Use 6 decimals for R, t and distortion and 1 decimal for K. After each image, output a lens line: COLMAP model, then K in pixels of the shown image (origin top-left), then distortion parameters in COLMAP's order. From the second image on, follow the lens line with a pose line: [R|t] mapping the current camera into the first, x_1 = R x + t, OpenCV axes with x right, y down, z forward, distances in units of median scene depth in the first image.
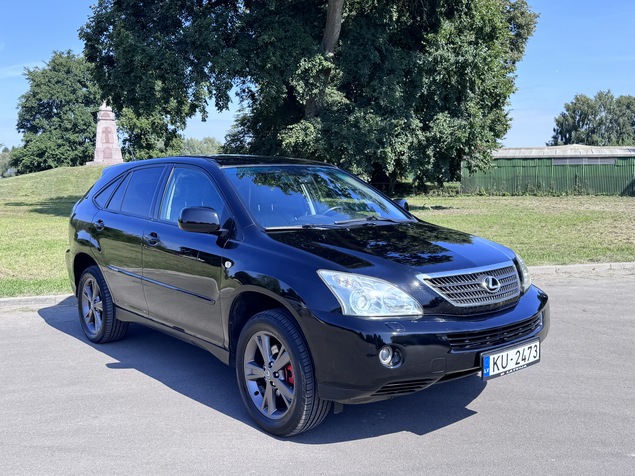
lens RADIAL K [[614.9, 0, 300.2], [0, 614.9, 245.8], [0, 0, 1]] dist [0.039397, 0.000000]
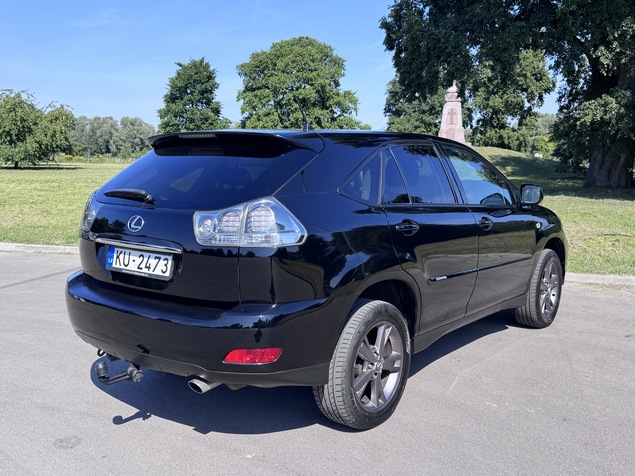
lens RADIAL K [[614.9, 0, 312.0], [0, 614.9, 246.0], [0, 0, 1]] dist [0.039397, 0.000000]
pose [[0.829759, 0.092221, -0.550450, 0.148402], [-0.074041, 0.995726, 0.055211, -0.007753], [0.553189, -0.005056, 0.833040, 0.034003]]
